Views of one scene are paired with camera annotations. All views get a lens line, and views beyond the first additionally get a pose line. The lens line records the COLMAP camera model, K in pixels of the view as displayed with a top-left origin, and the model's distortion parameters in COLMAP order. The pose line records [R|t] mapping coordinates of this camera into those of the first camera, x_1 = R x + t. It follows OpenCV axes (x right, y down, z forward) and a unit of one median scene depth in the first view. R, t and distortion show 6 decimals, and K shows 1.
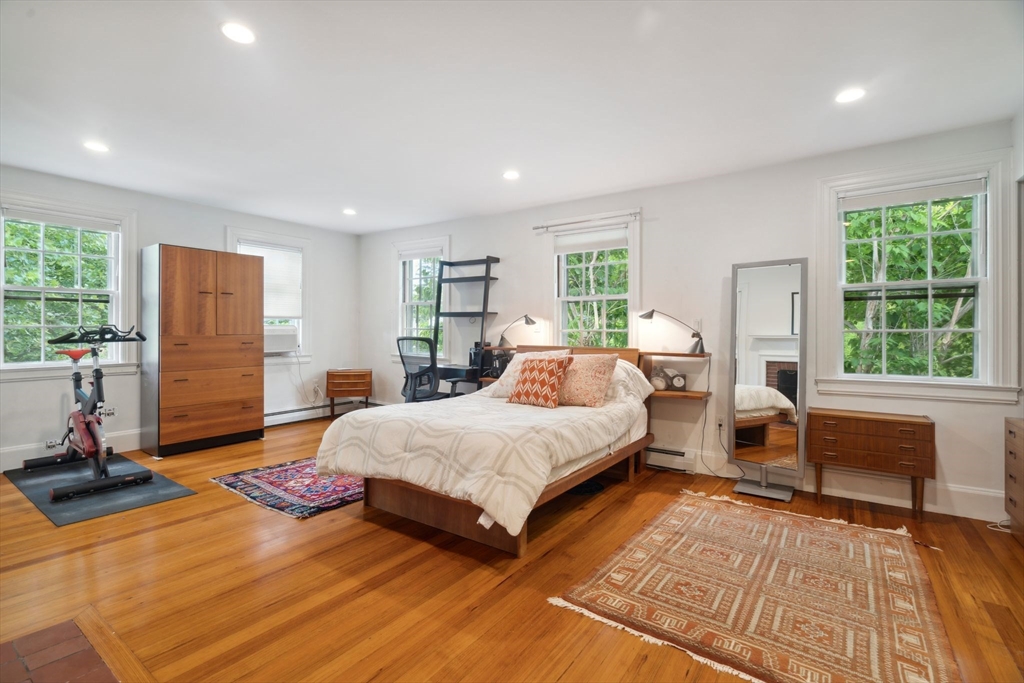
lens RADIAL K [[466.4, 0, 510.4], [0, 466.4, 324.7], [0, 0, 1]] dist [-0.005714, -0.000195]
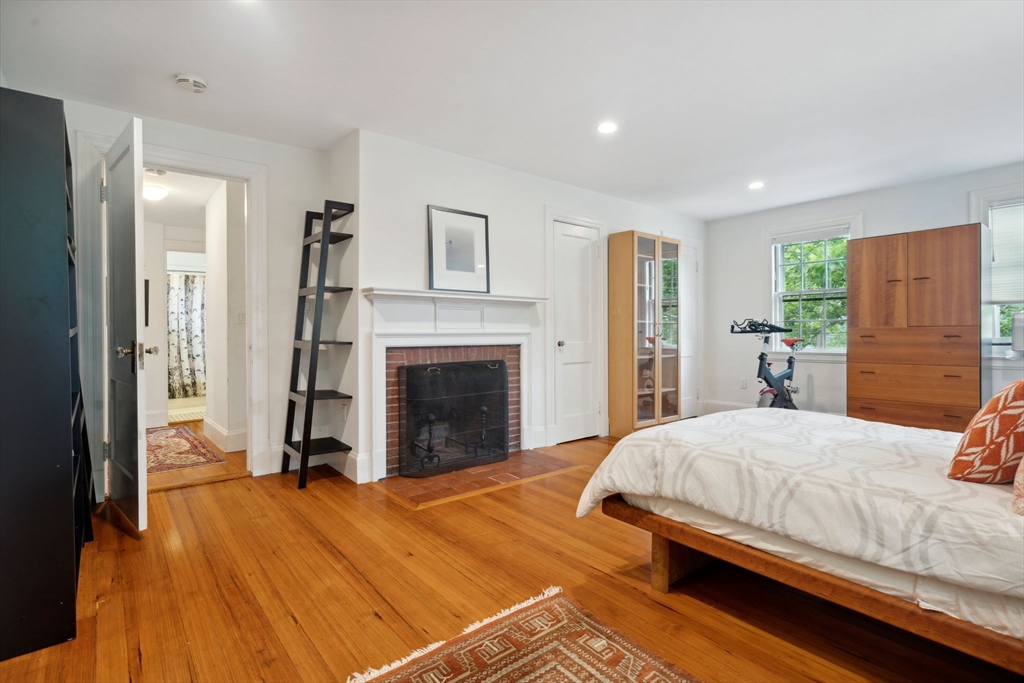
lens RADIAL K [[490.9, 0, 499.8], [0, 490.9, 329.7], [0, 0, 1]] dist [-0.002296, 0.000154]
pose [[-0.280769, -0.001870, -0.959774, 0.503626], [0.017920, 0.999814, -0.007190, 0.021346], [0.959608, -0.019218, -0.280683, 0.530056]]
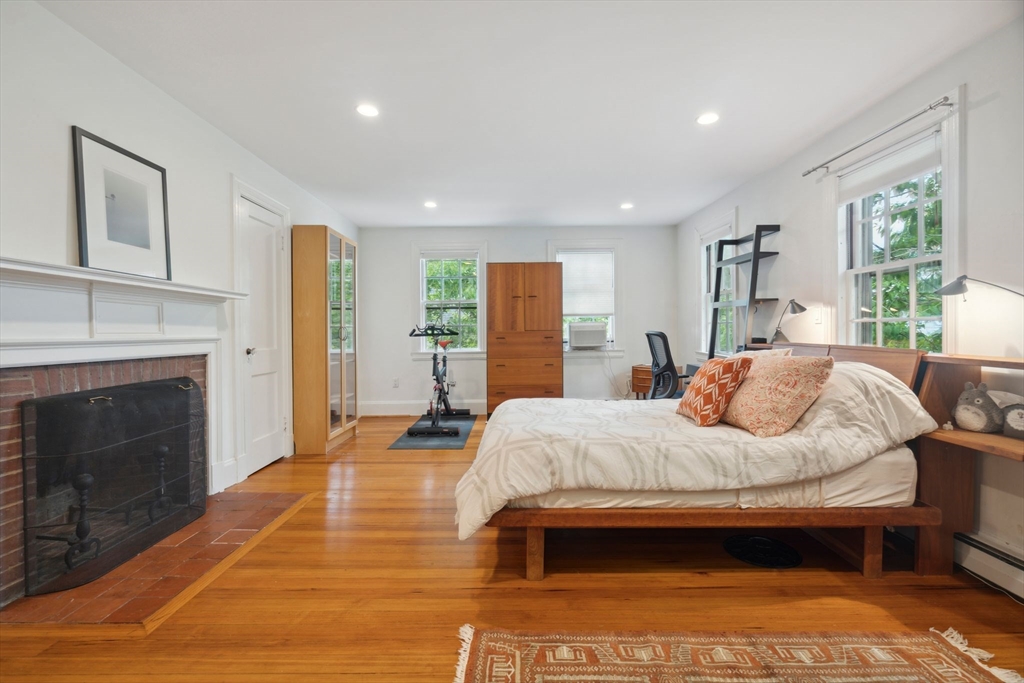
lens RADIAL K [[471.2, 0, 519.9], [0, 471.2, 336.1], [0, 0, 1]] dist [-0.010004, -0.000227]
pose [[0.590259, 0.002226, -0.807211, 0.384638], [0.019606, 0.999662, 0.017093, 0.014919], [0.806976, -0.025916, 0.590015, 0.256893]]
